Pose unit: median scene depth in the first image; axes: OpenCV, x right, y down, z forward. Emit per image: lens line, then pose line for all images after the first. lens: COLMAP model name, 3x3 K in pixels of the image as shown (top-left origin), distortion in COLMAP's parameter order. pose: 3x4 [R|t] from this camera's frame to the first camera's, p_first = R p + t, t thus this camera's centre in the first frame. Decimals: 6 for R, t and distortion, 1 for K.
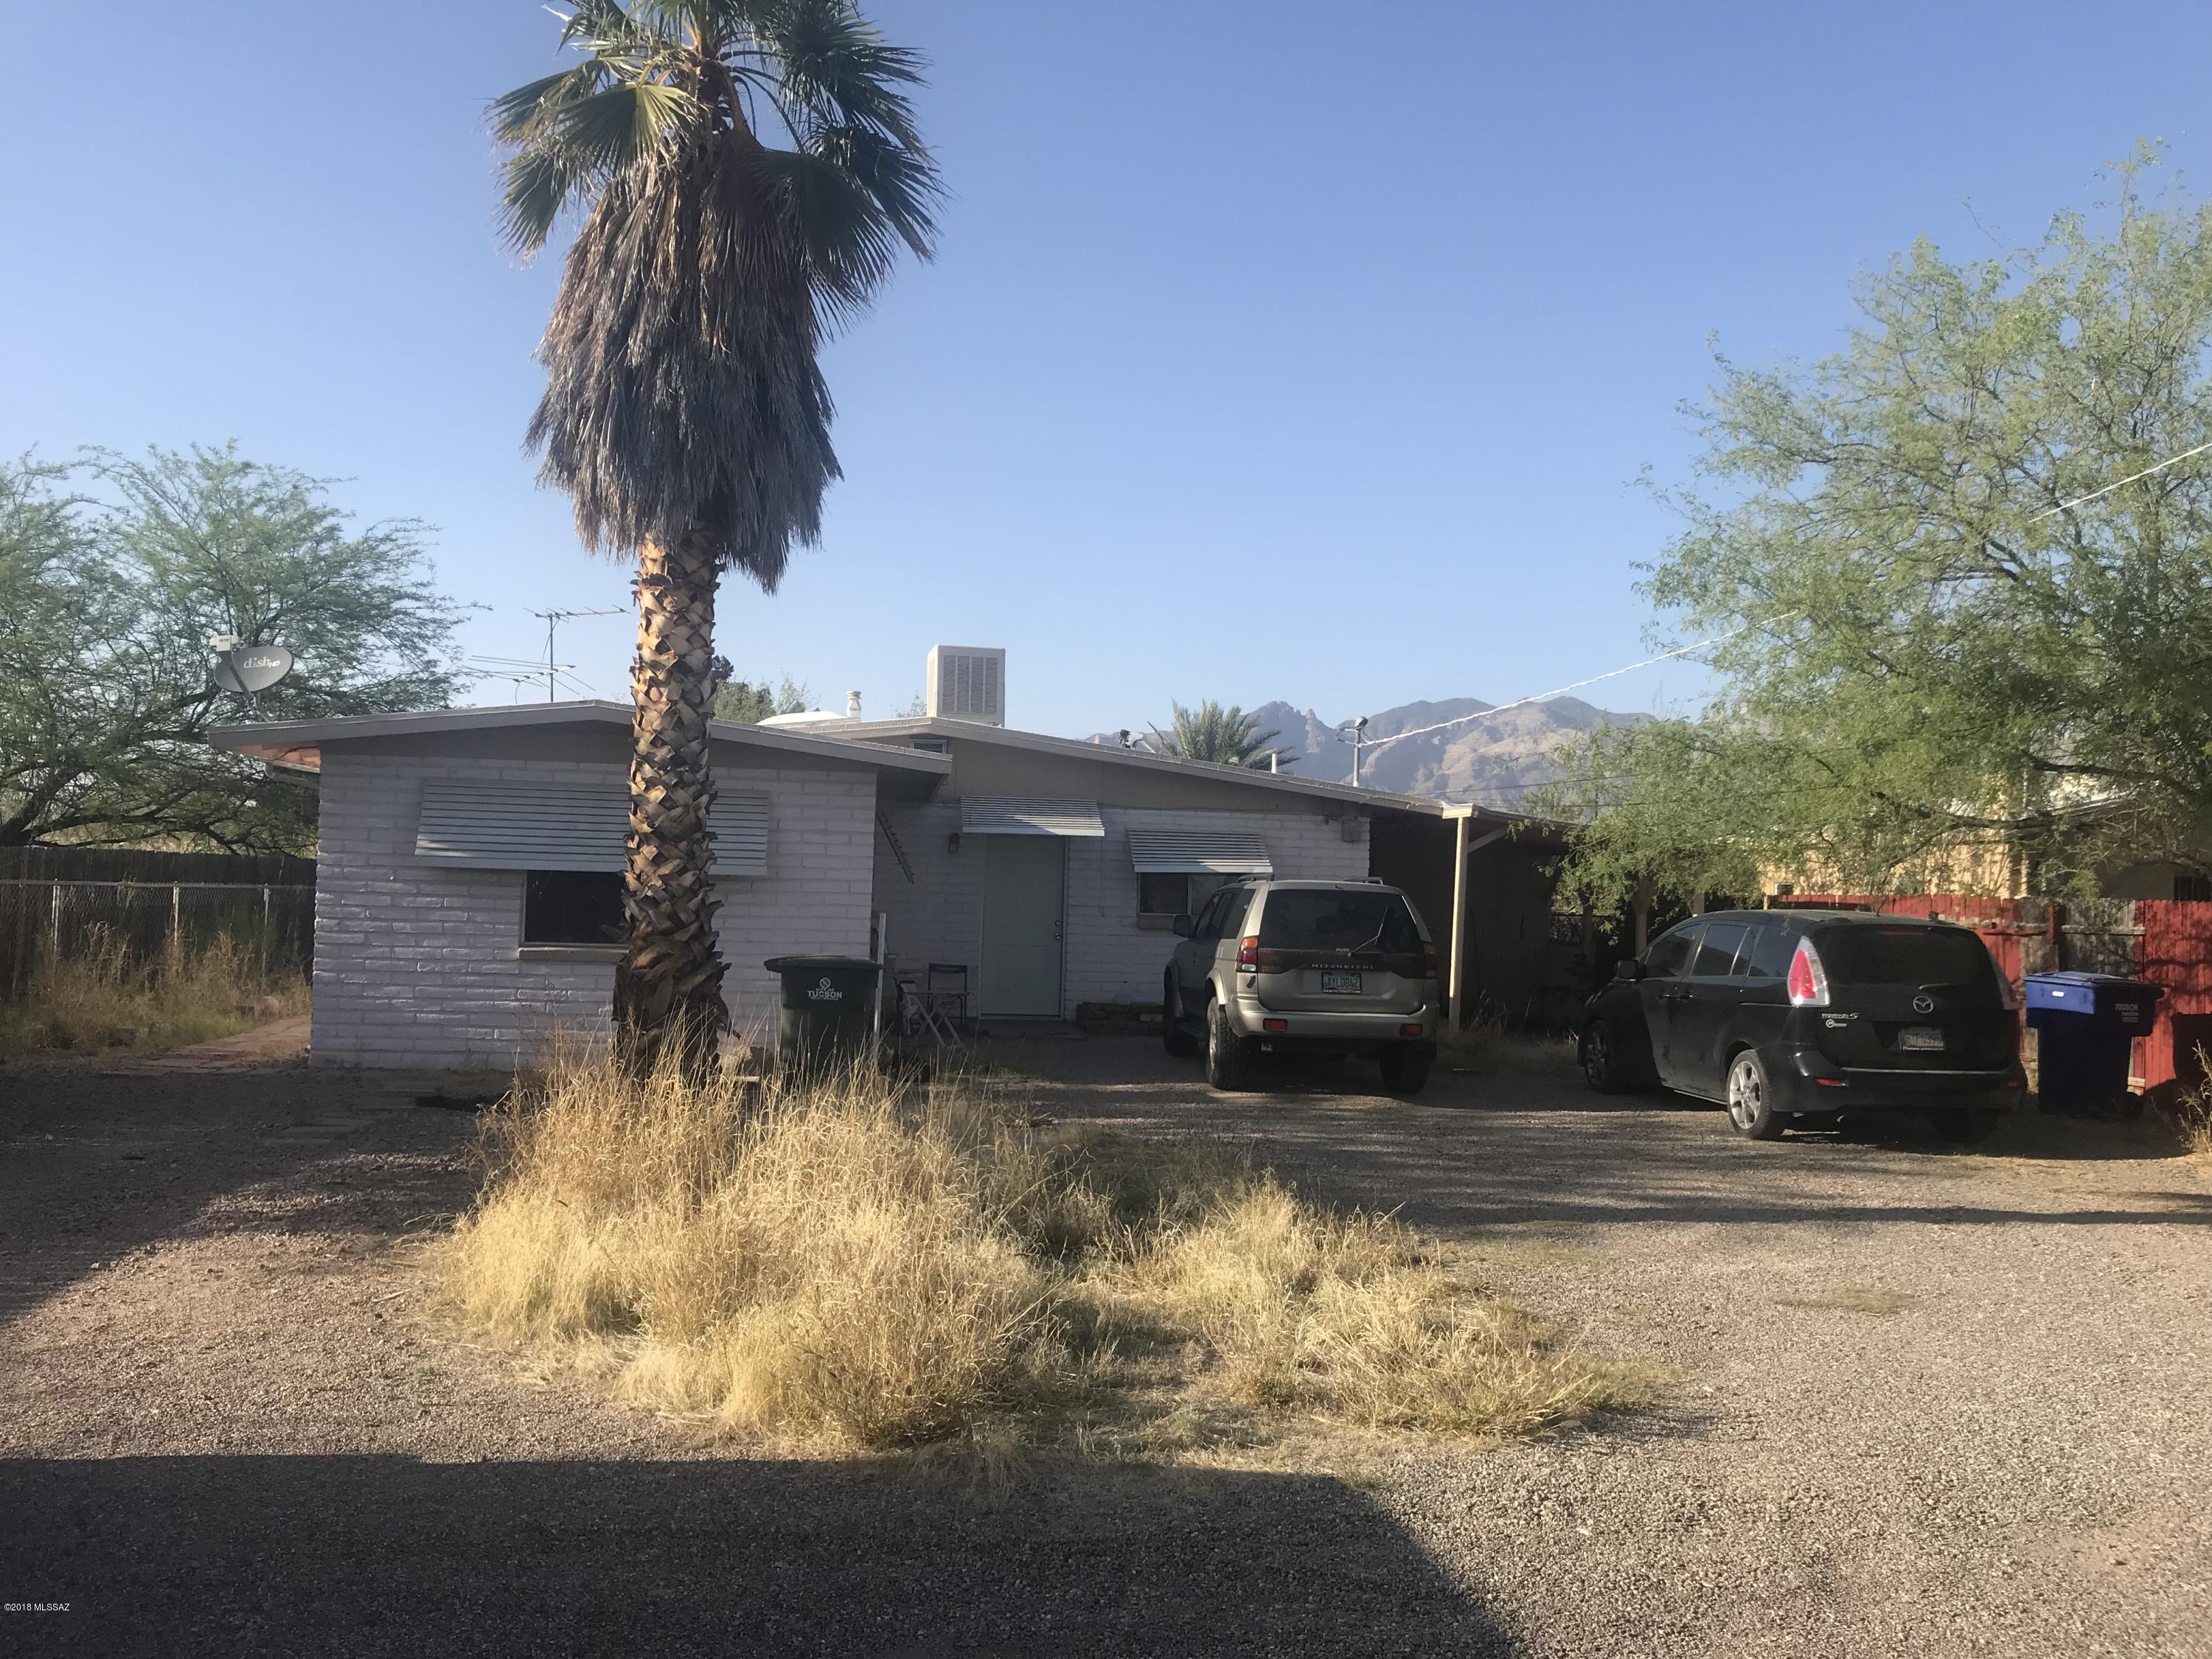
lens RADIAL K [[1779.3, 0, 1098.8], [0, 1779.3, 830.8], [0, 0, 1]] dist [0.017117, -0.005636]
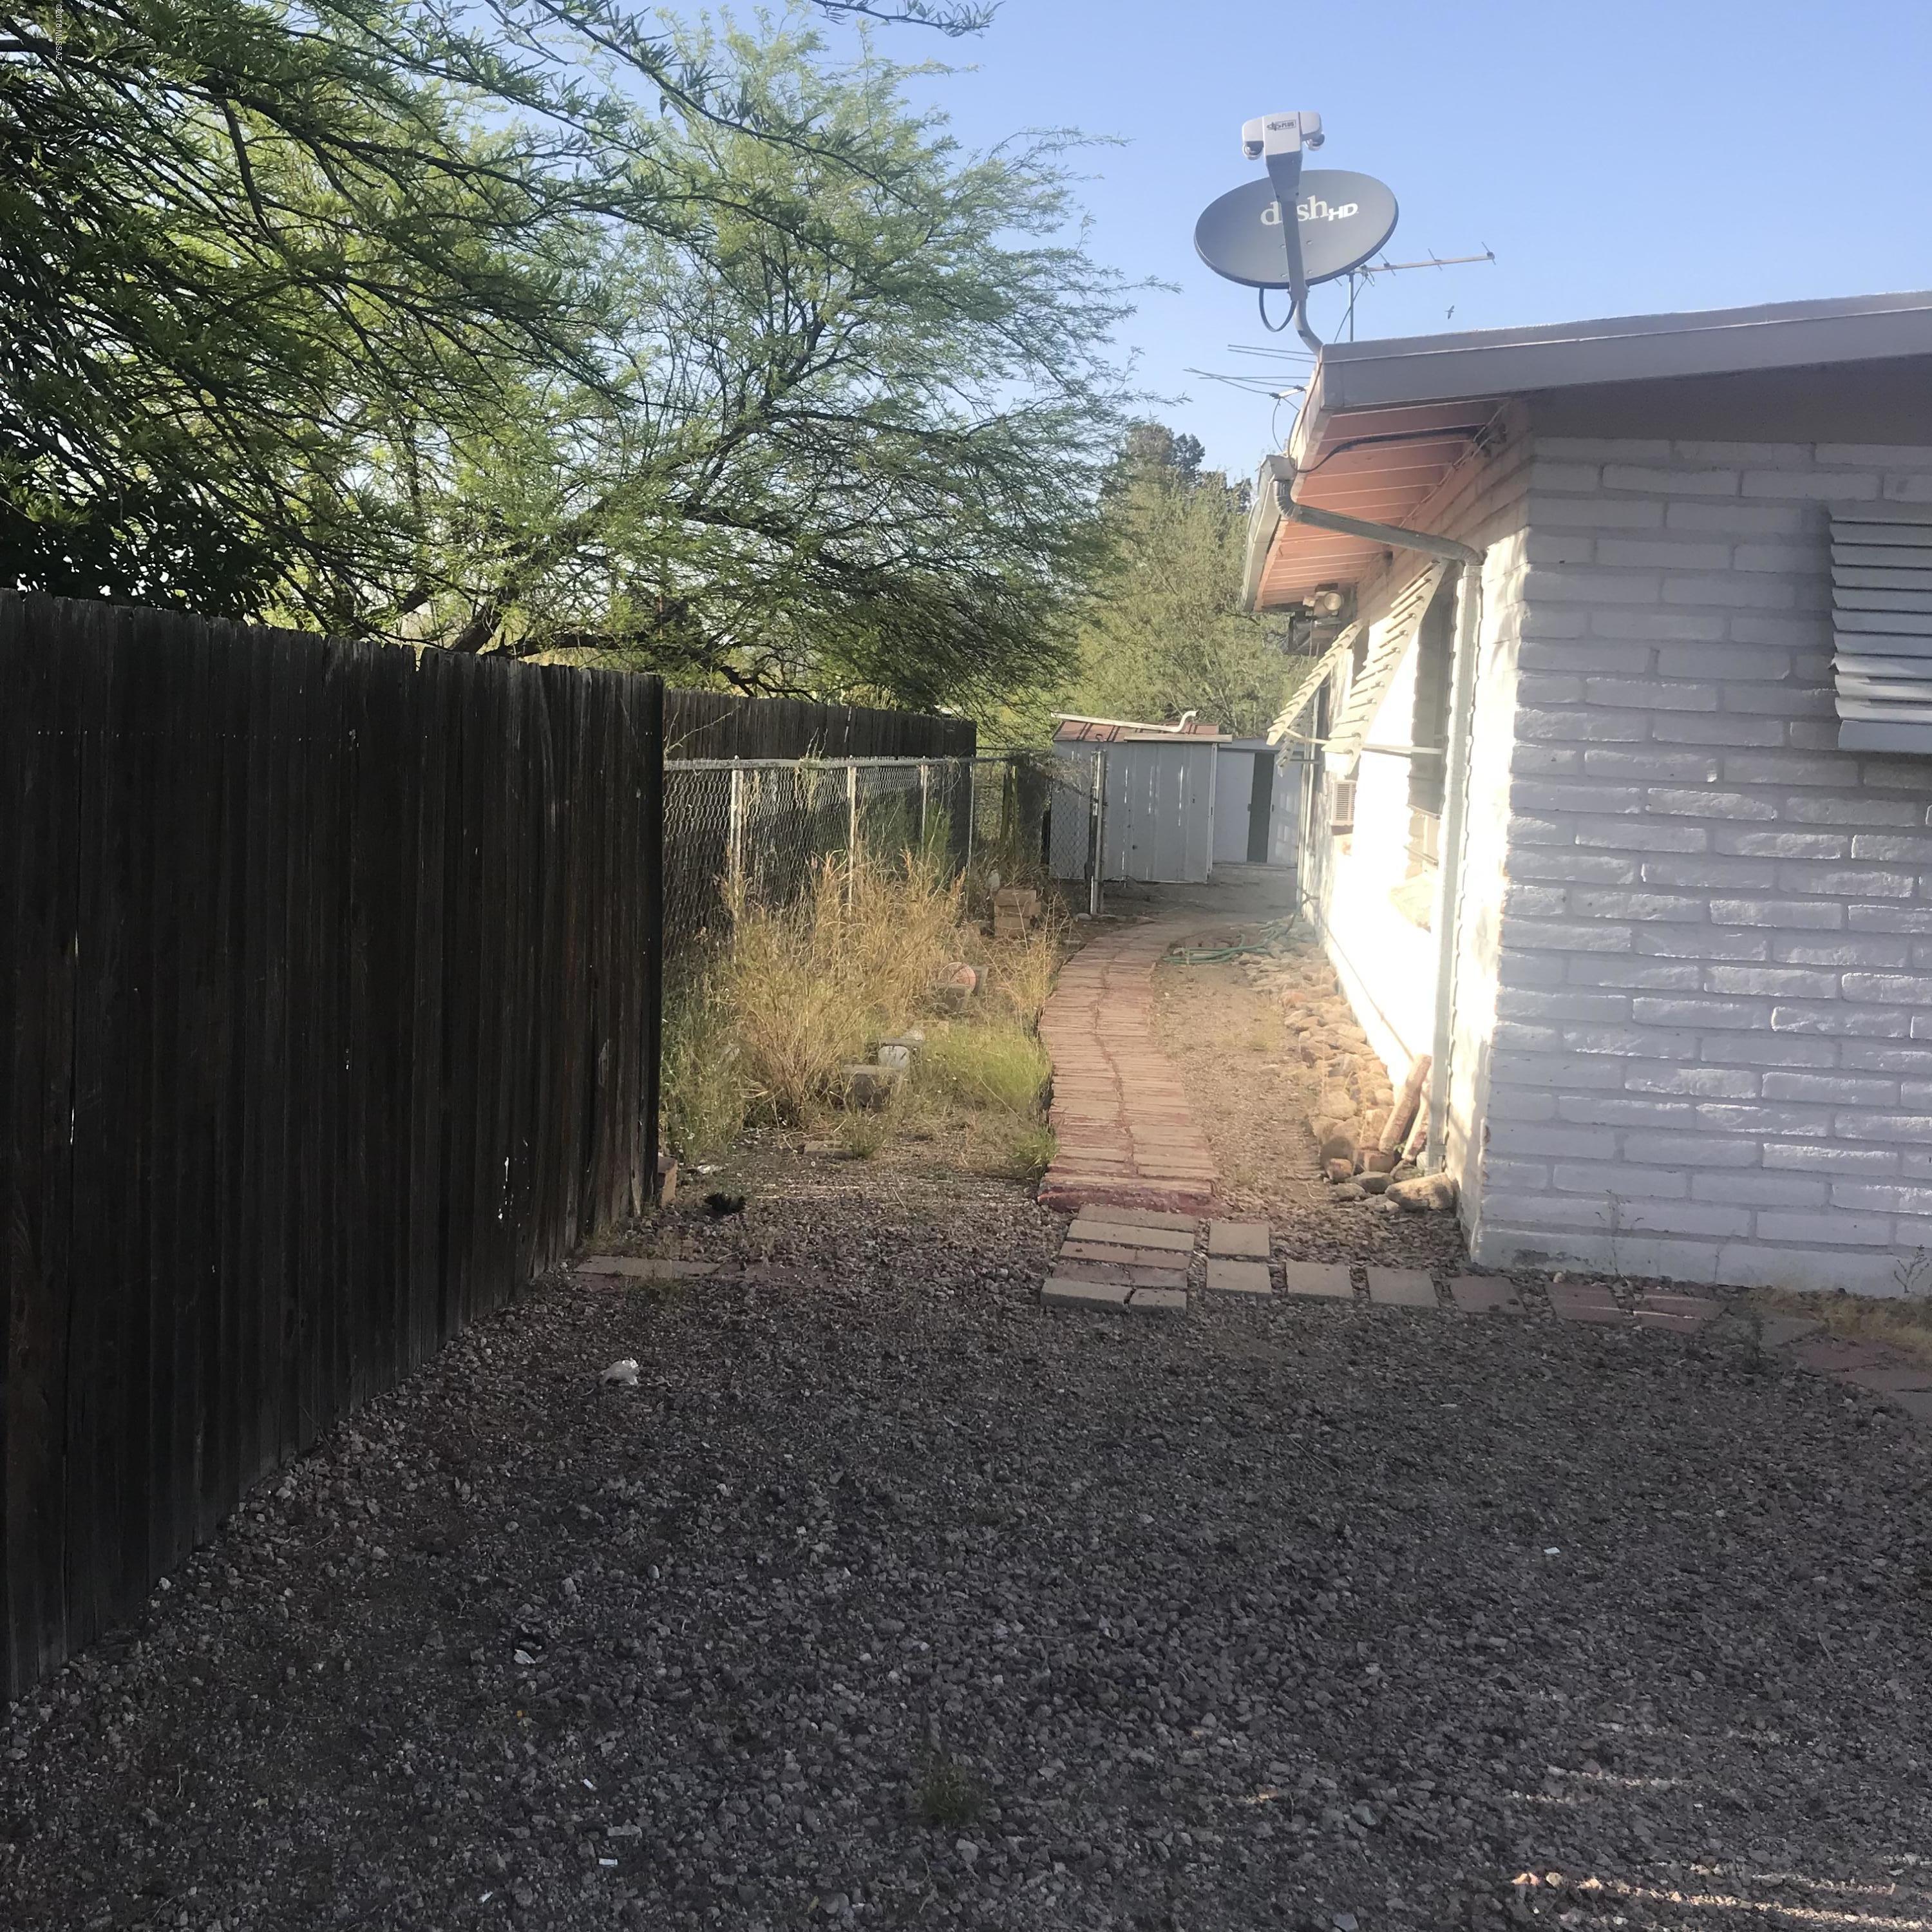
lens RADIAL K [[2102.2, 0, 959.7], [0, 2102.2, 950.7], [0, 0, 1]] dist [-0.003901, 0.000000]
pose [[0.969375, 0.041931, -0.241978, -0.439067], [-0.010277, 0.991379, 0.130620, 0.006542], [0.245369, -0.124133, 0.961450, 0.536618]]
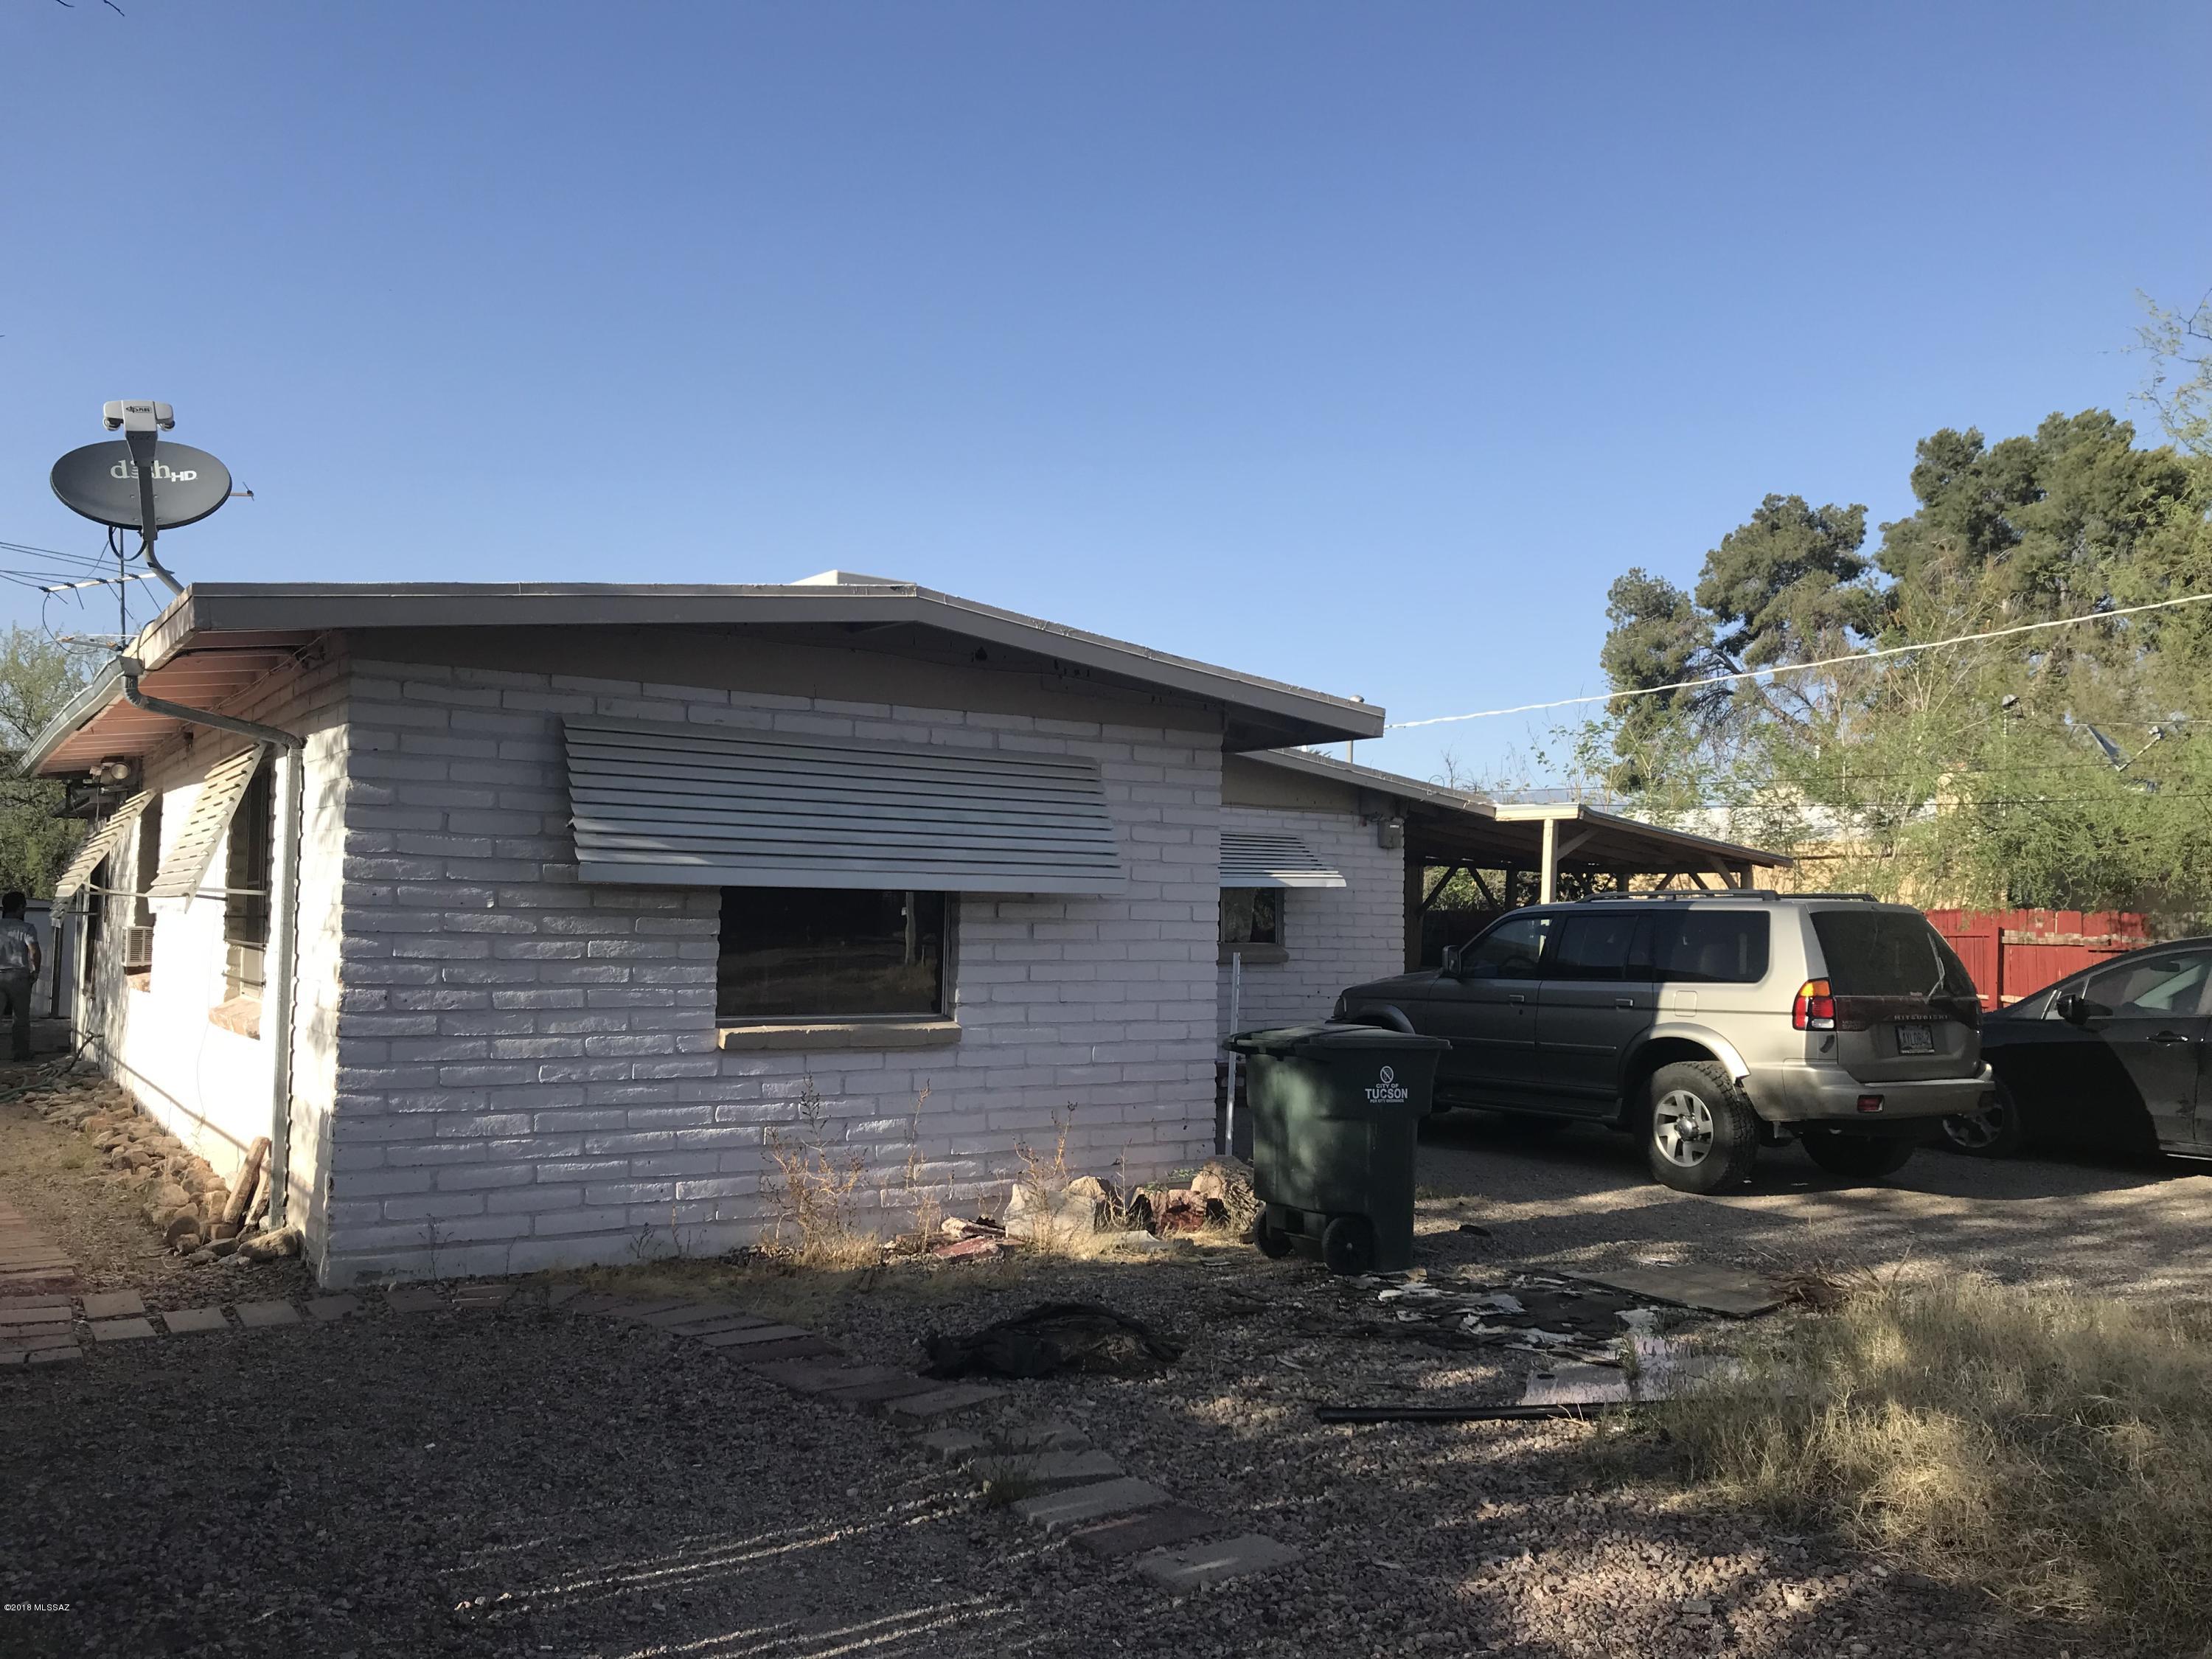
lens RADIAL K [[1779.3, 0, 1067.5], [0, 1779.3, 792.8], [0, 0, 1]] dist [0.017117, -0.005636]
pose [[0.905062, 0.017728, 0.424909, -0.463562], [-0.005283, 0.999522, -0.030448, 0.008816], [-0.425246, 0.025313, 0.904724, 0.457587]]
